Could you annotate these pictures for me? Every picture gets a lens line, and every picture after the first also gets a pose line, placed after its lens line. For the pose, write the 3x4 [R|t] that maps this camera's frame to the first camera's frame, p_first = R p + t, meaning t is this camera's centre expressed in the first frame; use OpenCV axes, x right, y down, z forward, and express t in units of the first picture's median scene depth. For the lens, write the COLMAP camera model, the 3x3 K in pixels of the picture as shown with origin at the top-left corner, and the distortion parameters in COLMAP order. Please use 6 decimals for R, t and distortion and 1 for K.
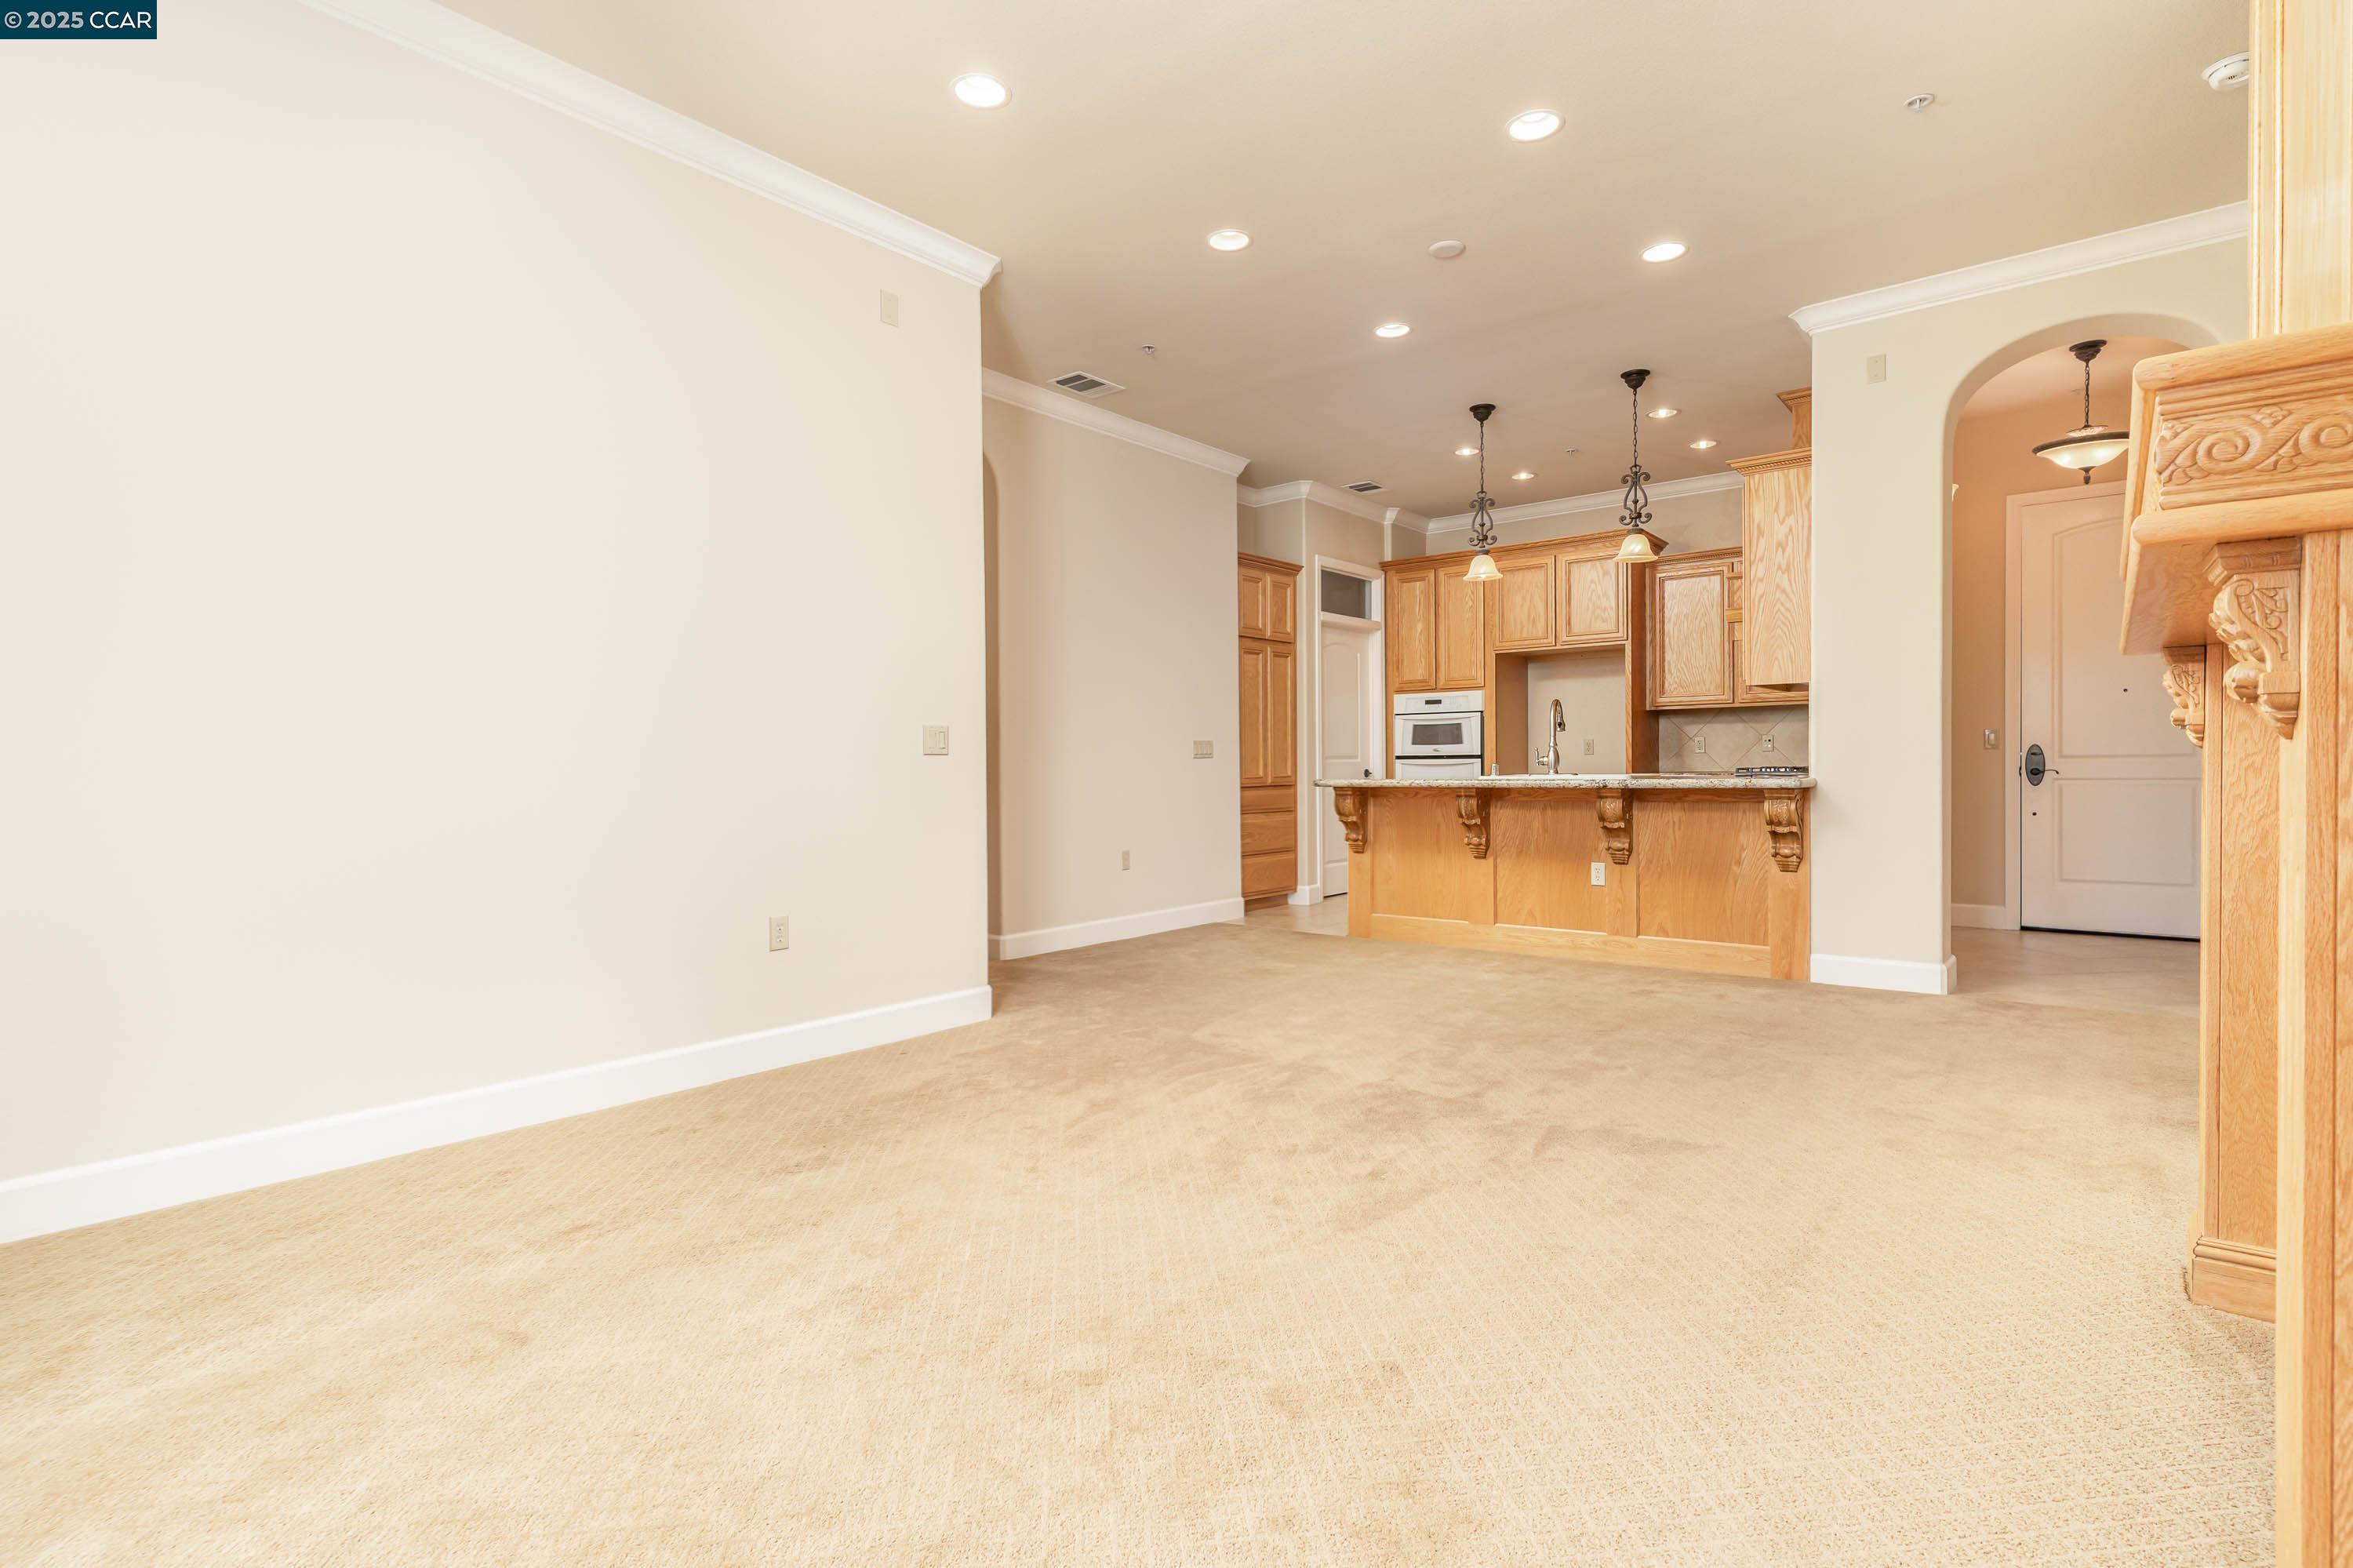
lens RADIAL K [[1133.5, 0, 1169.9], [0, 1133.5, 772.2], [0, 0, 1]] dist [0.003990, 0.001149]
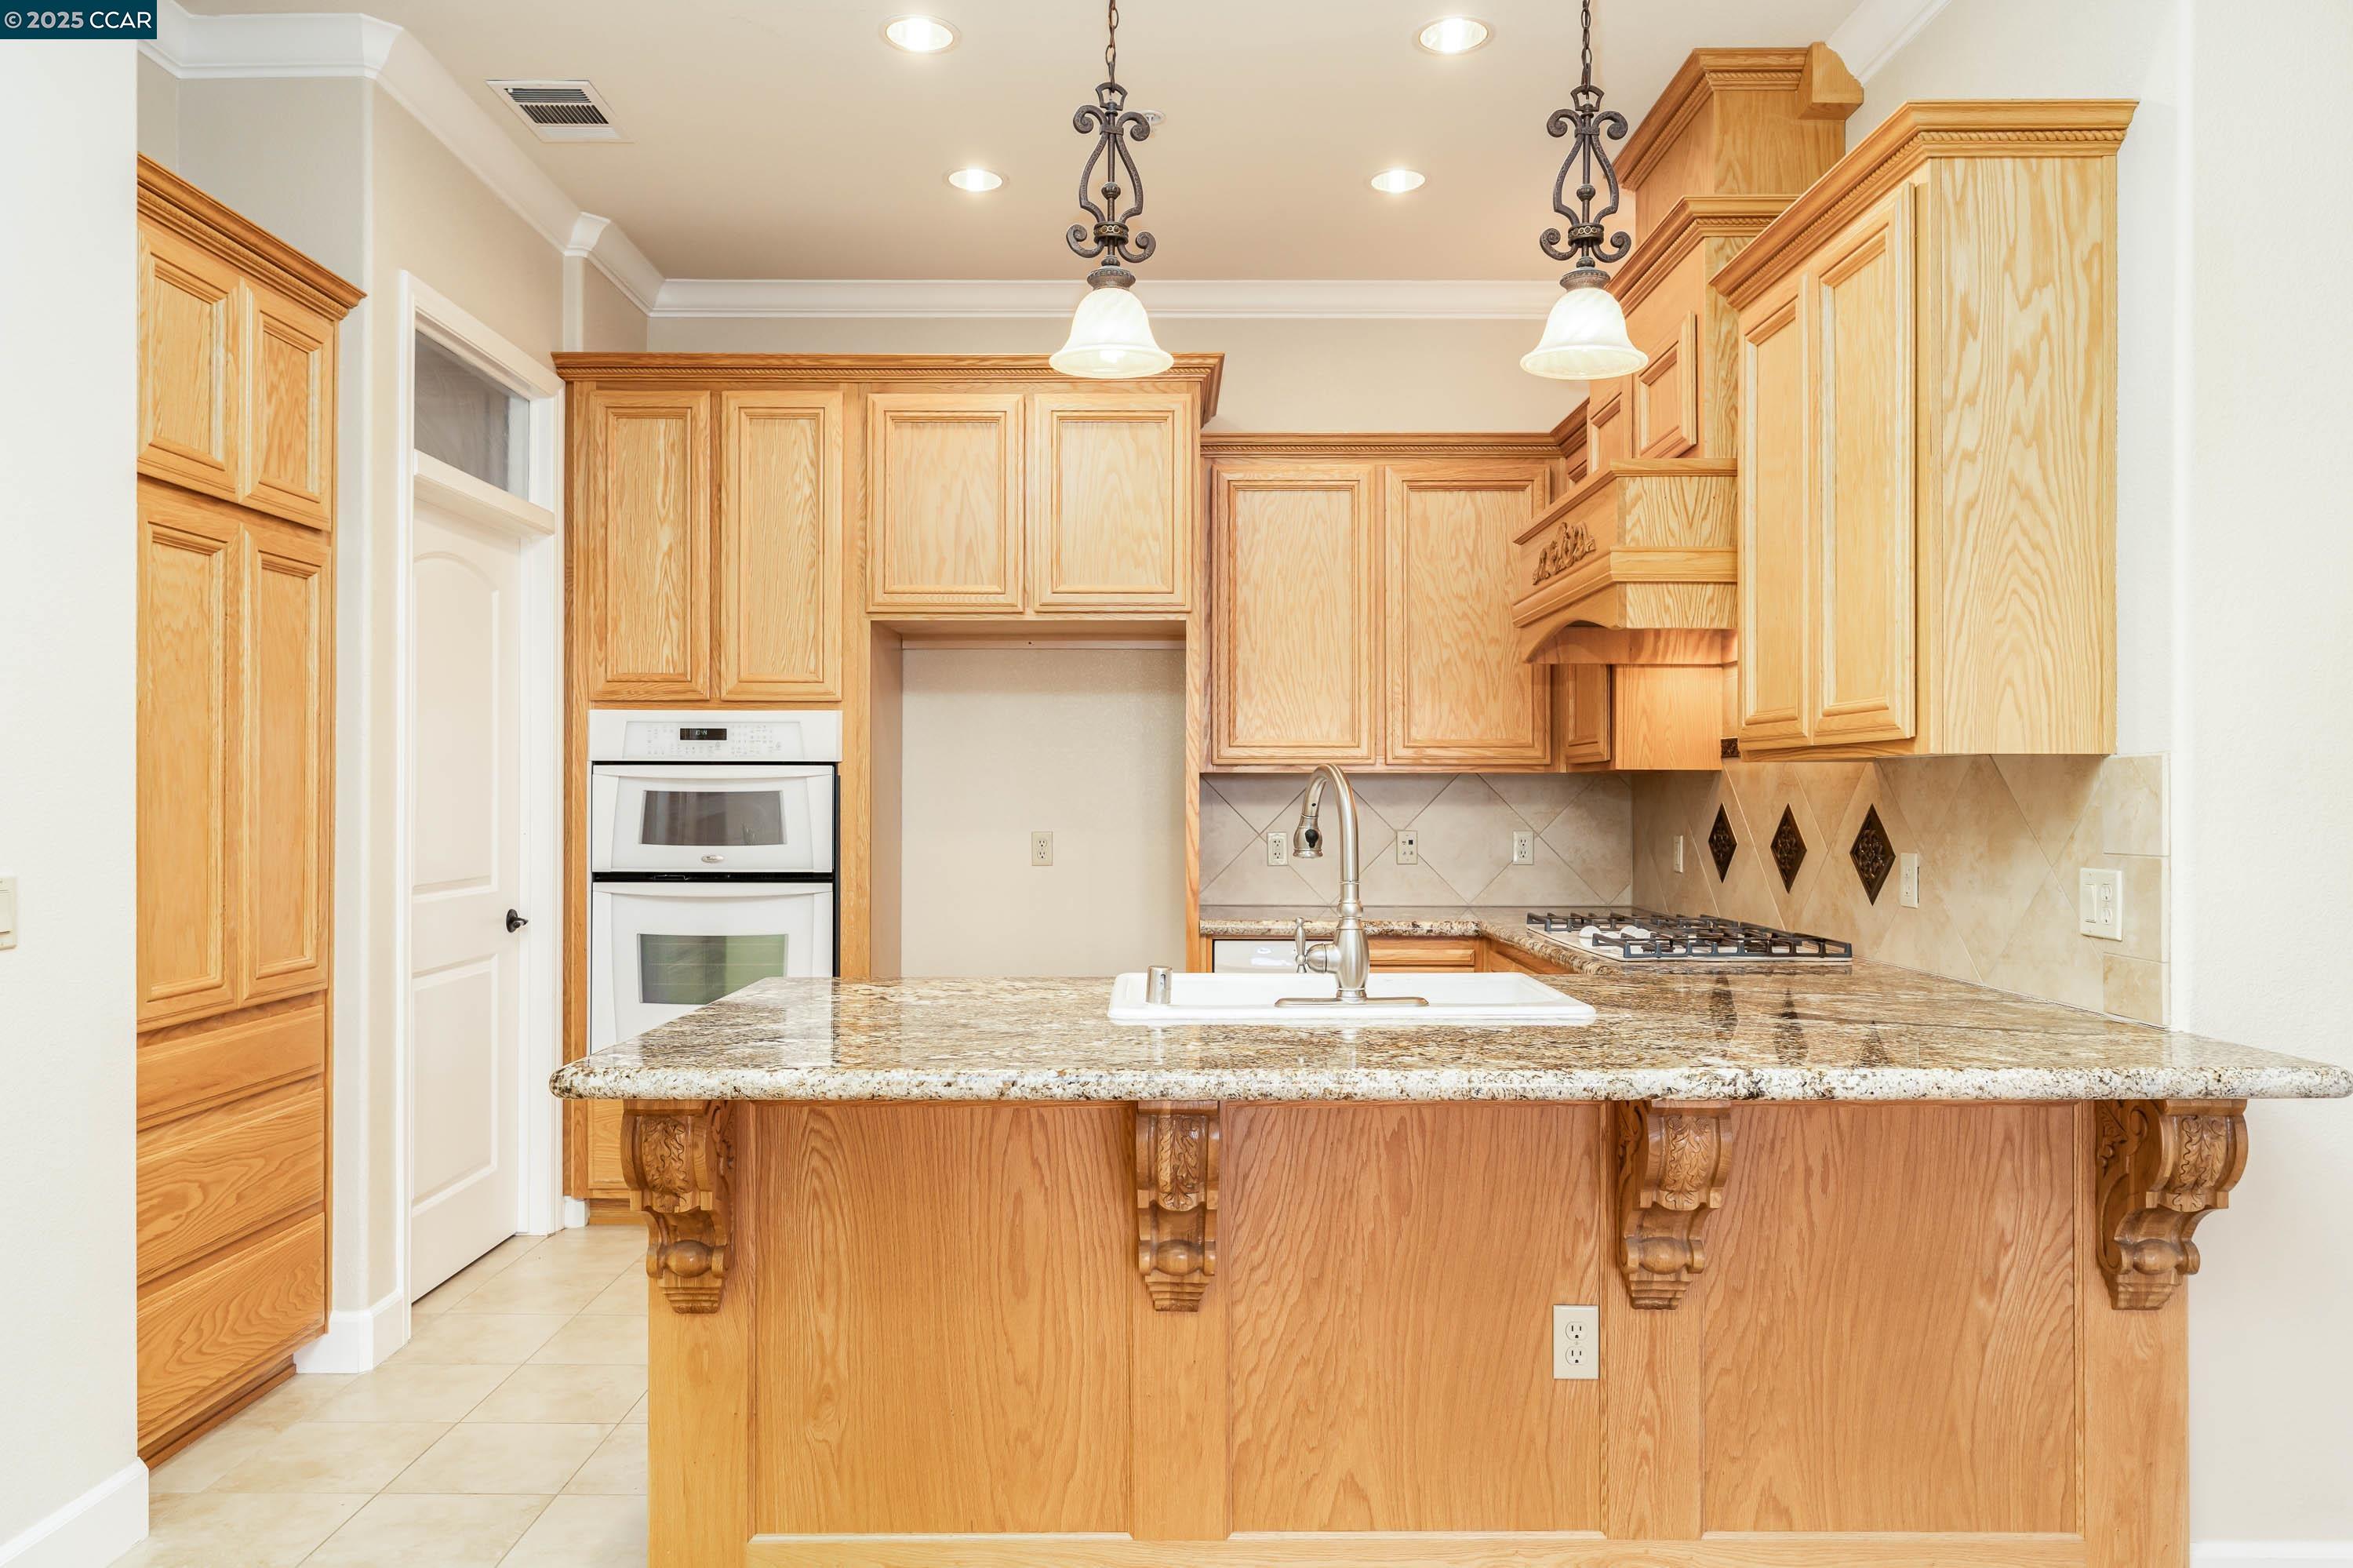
lens RADIAL K [[1590.2, 0, 1152.5], [0, 1590.2, 793.9], [0, 0, 1]] dist [0.000306, 0.001229]
pose [[0.771776, 0.012177, 0.635778, 0.007426], [-0.005213, 0.999904, -0.012823, -0.038944], [-0.635873, 0.006582, 0.771766, 0.531436]]
